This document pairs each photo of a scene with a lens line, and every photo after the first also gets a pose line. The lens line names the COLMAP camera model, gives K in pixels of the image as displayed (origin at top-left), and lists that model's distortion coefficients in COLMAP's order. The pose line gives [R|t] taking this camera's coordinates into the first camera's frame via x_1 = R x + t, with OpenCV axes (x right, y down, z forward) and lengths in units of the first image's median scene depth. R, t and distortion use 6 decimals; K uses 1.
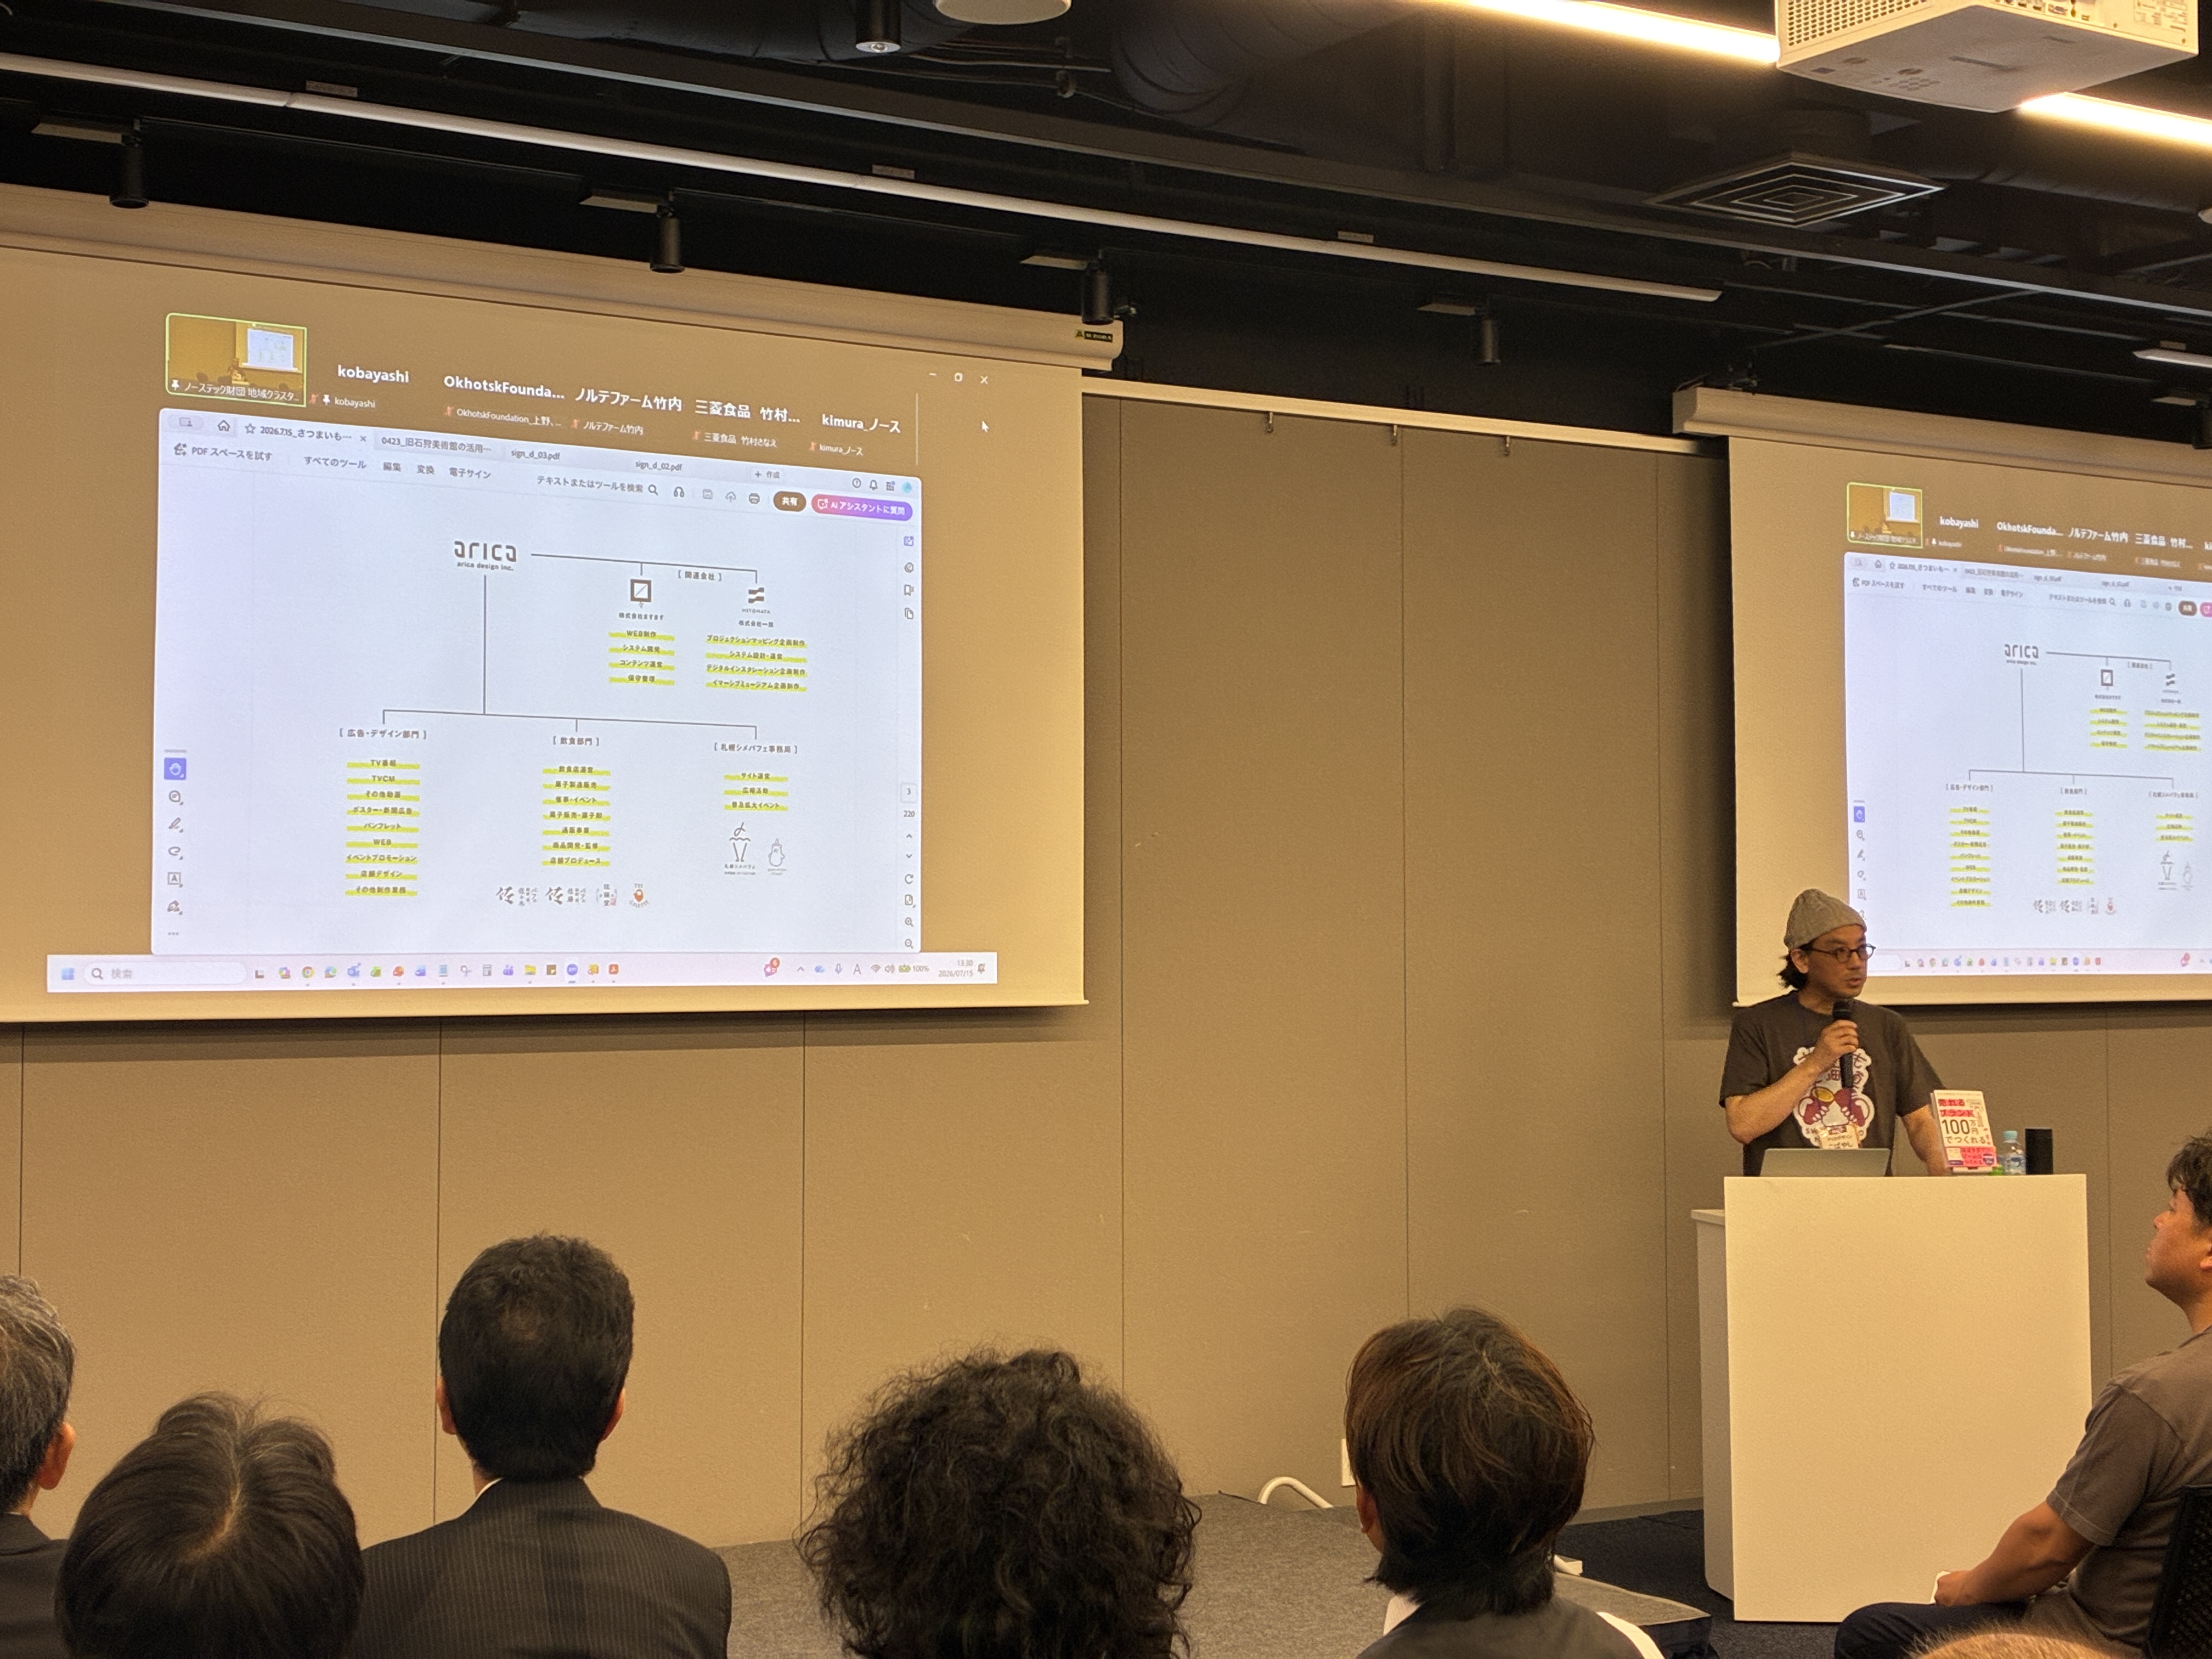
lens RADIAL K [[3272.5, 0, 1106.0], [0, 3272.5, 829.5], [0, 0, 1]] dist [0.013482, -0.132415]
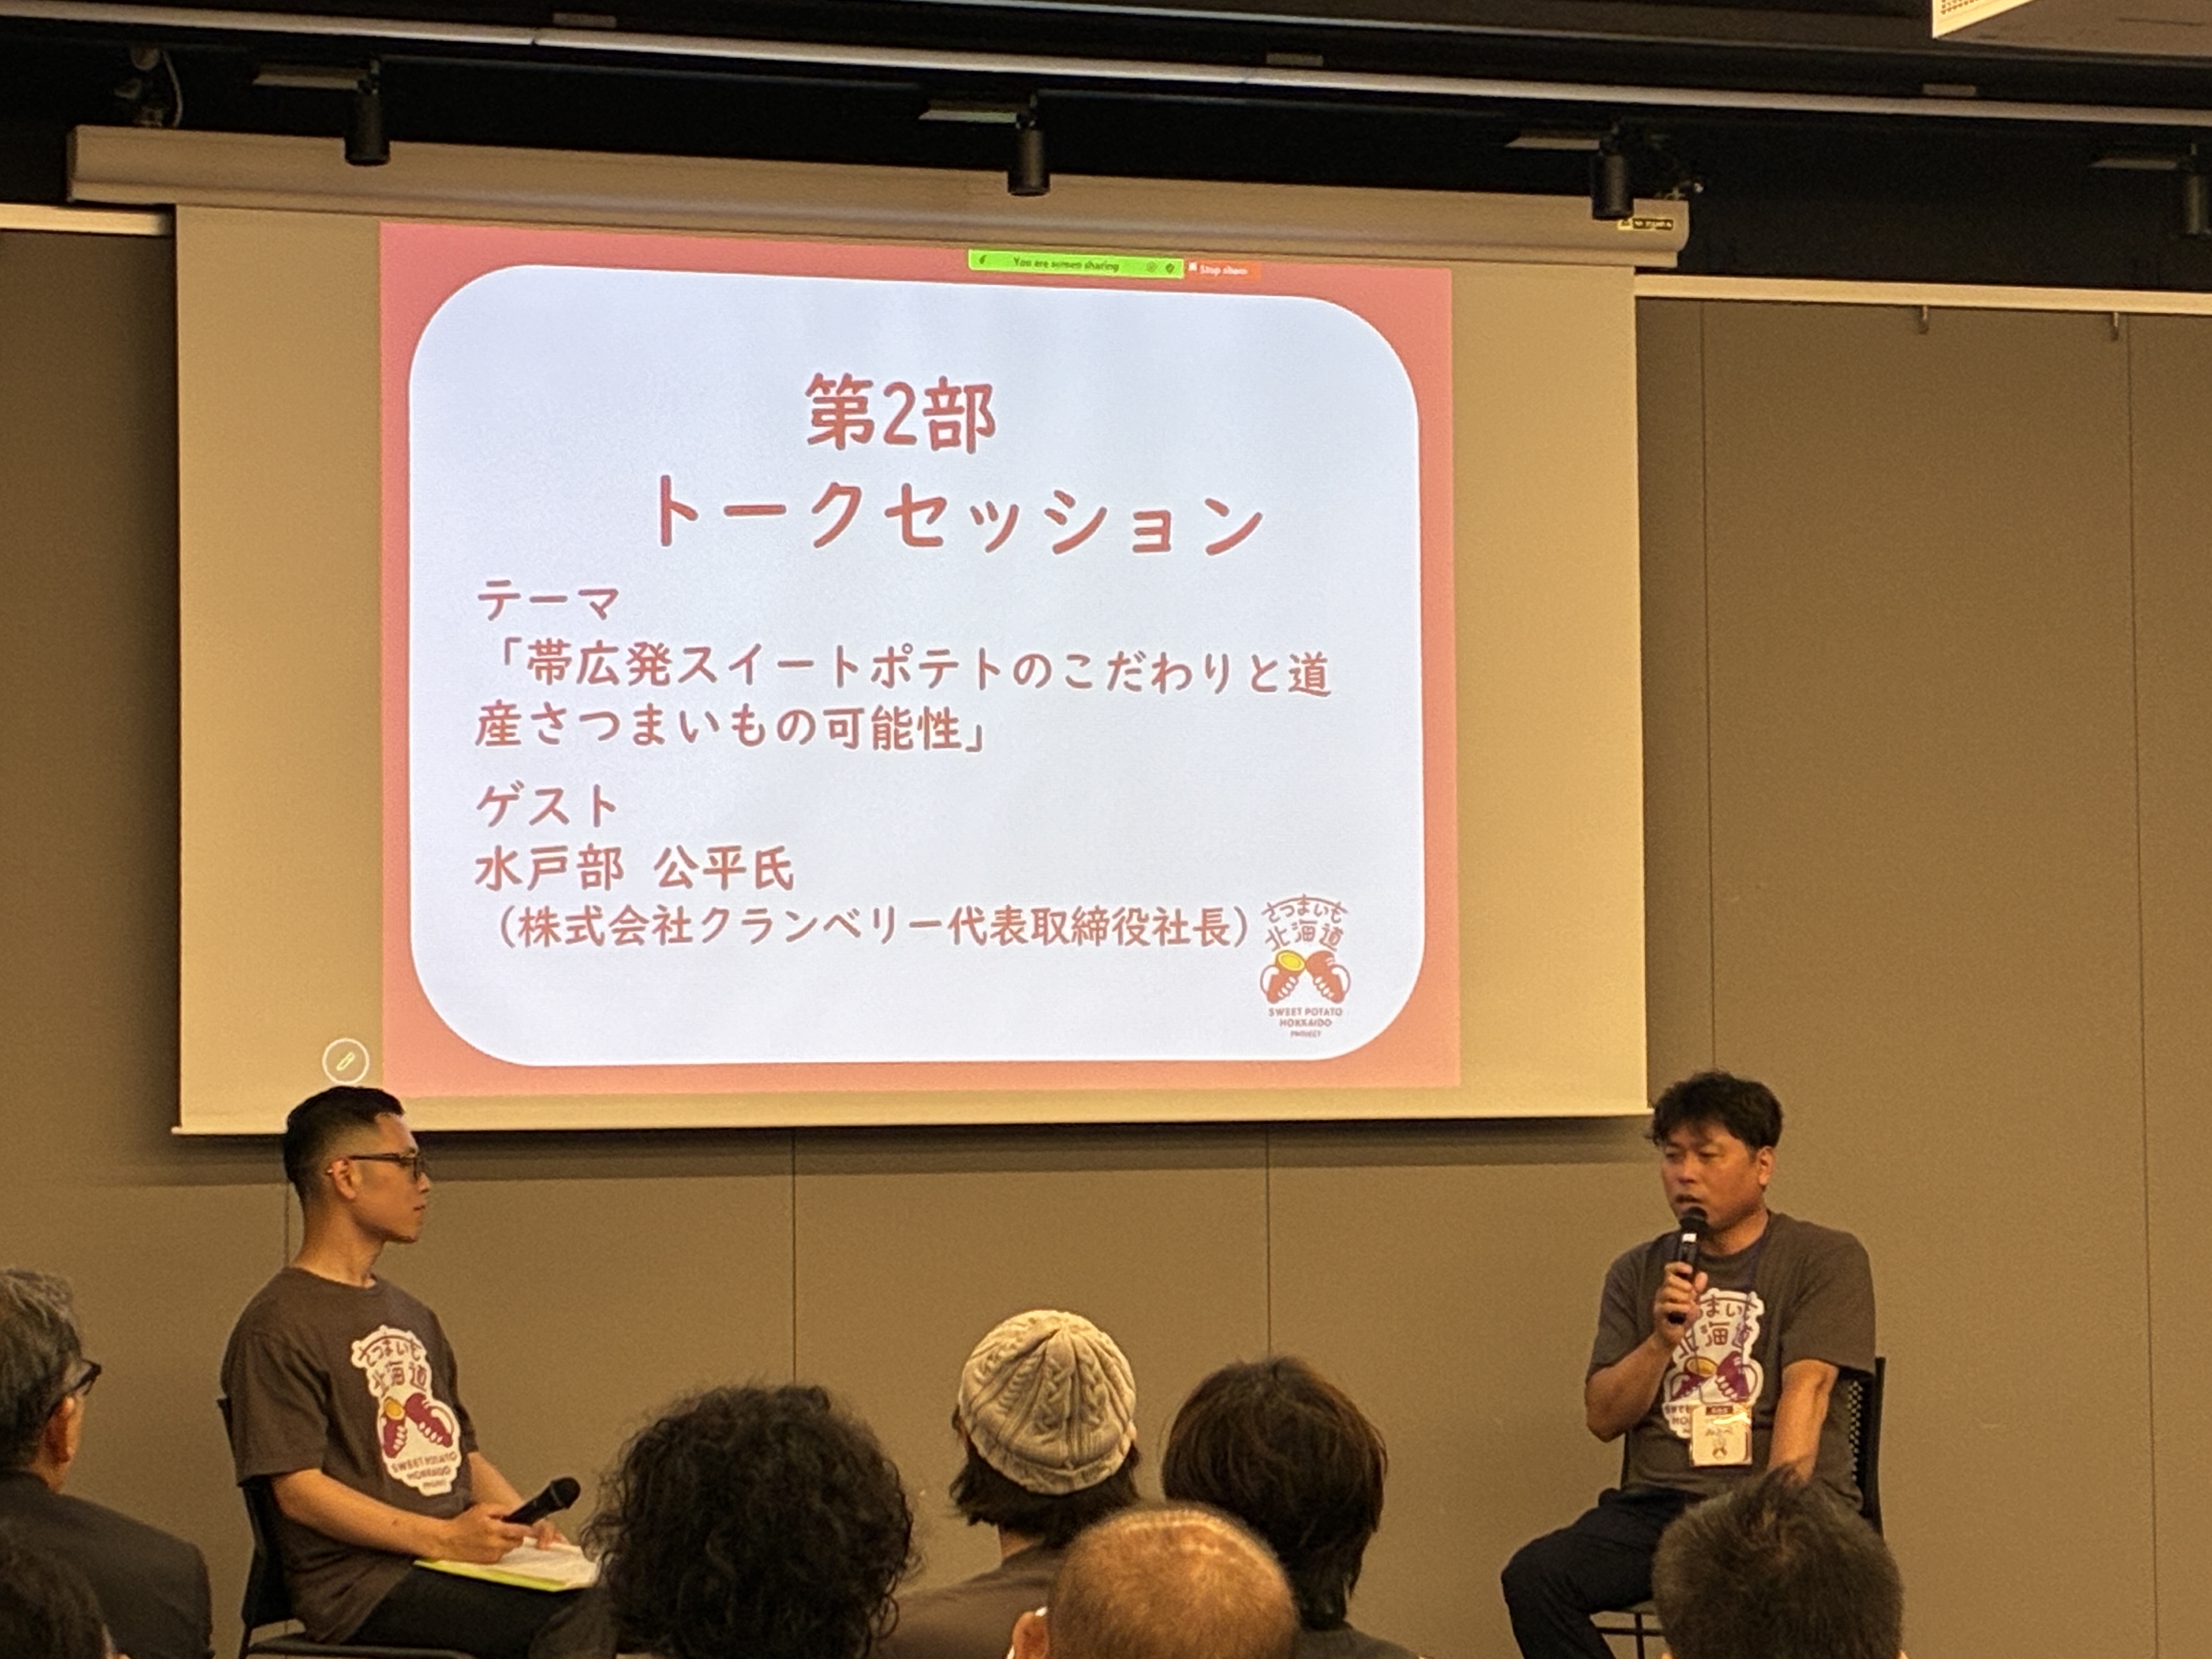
lens RADIAL K [[5682.3, 0, 1106.0], [0, 5682.3, 829.5], [0, 0, 1]] dist [0.038547, -0.078148]
pose [[0.970288, -0.018742, -0.241226, 0.234814], [0.017695, 0.999822, -0.006503, -0.006647], [0.241305, 0.002041, 0.970447, -0.372708]]
